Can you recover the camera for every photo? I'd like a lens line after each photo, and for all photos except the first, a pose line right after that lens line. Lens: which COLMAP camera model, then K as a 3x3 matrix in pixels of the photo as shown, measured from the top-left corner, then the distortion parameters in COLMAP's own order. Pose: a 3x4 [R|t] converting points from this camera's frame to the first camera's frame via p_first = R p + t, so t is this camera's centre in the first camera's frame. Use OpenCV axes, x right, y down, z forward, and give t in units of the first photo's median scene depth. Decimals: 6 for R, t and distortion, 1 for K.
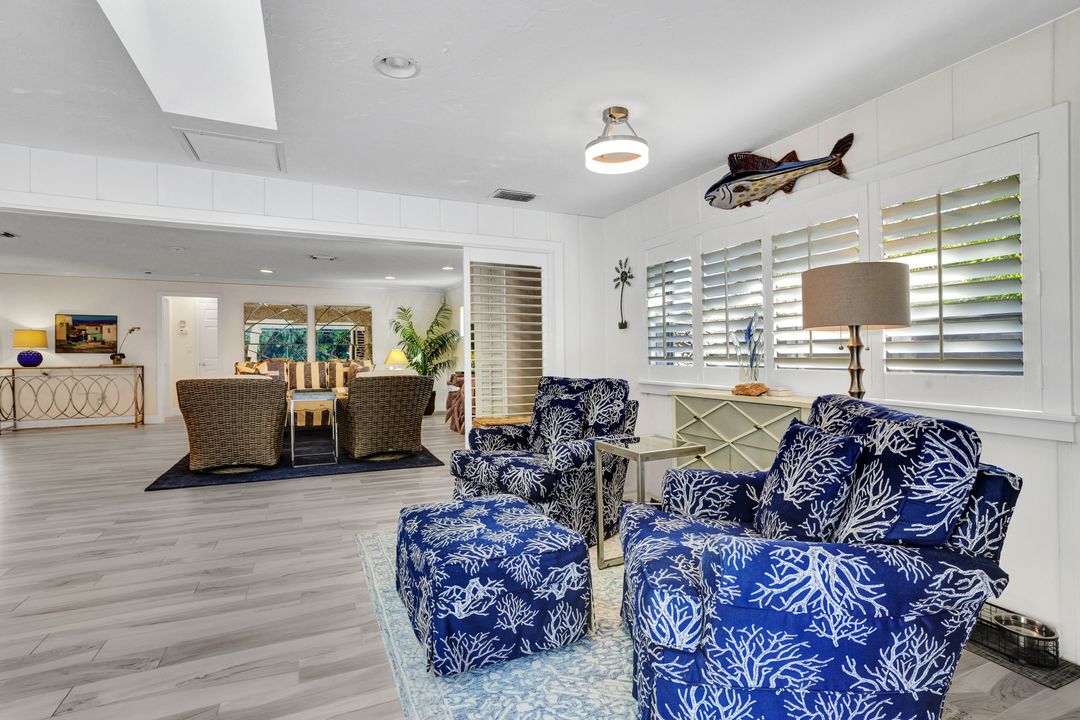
lens RADIAL K [[505.0, 0, 537.5], [0, 505.0, 354.2], [0, 0, 1]] dist [-0.004383, -0.000309]
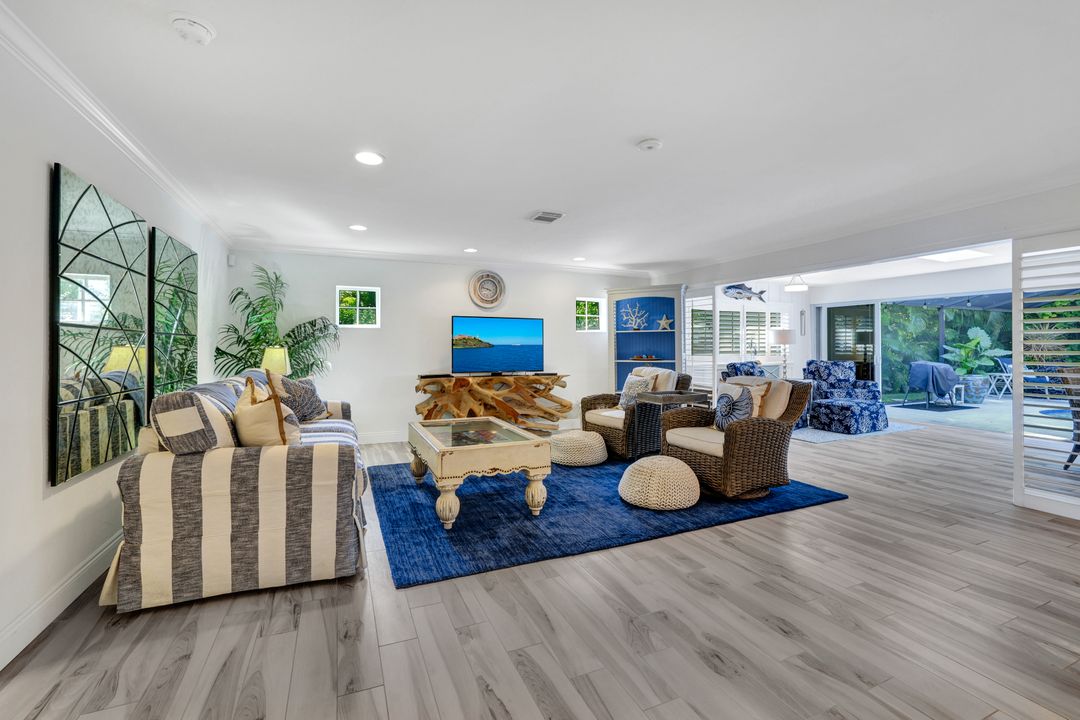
lens RADIAL K [[462.6, 0, 542.3], [0, 462.6, 347.3], [0, 0, 1]] dist [-0.034646, 0.014072]
pose [[0.008241, -0.000180, 0.999966, -1.559213], [0.002662, 0.999996, 0.000158, -0.018261], [-0.999963, 0.002661, 0.008241, 1.486202]]
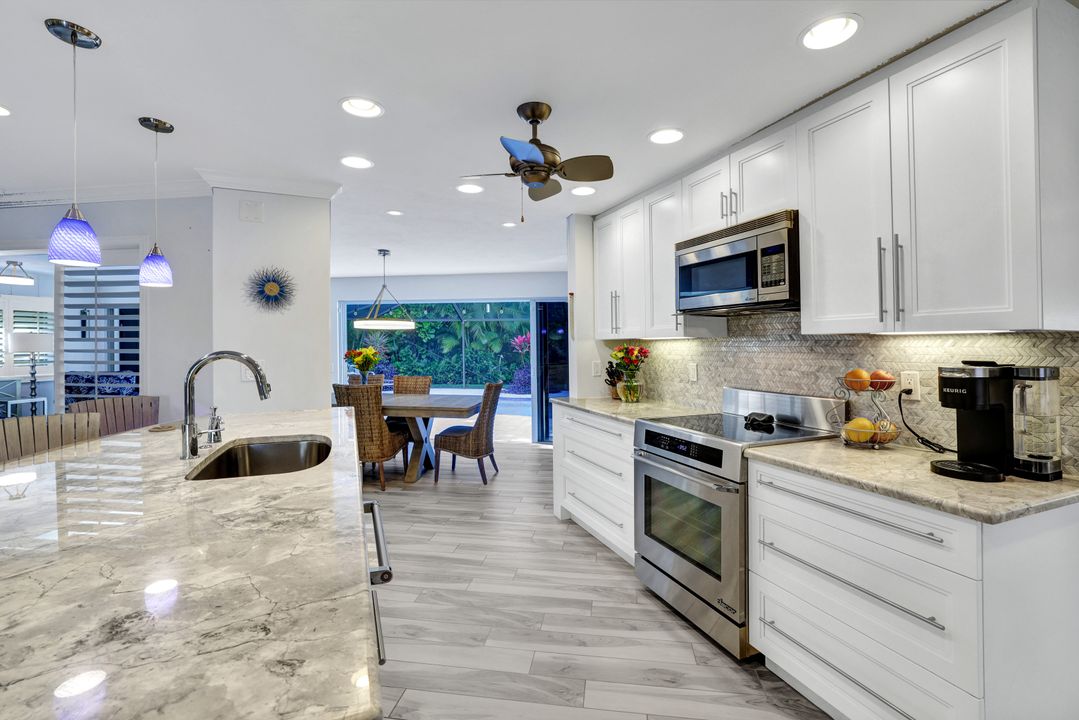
lens RADIAL K [[484.7, 0, 534.9], [0, 484.7, 344.0], [0, 0, 1]] dist [-0.009582, 0.000135]
pose [[-0.836810, 0.001992, 0.547490, -1.842934], [0.001771, 0.999998, -0.000932, -0.050109], [-0.547491, 0.000190, -0.836812, 0.908838]]
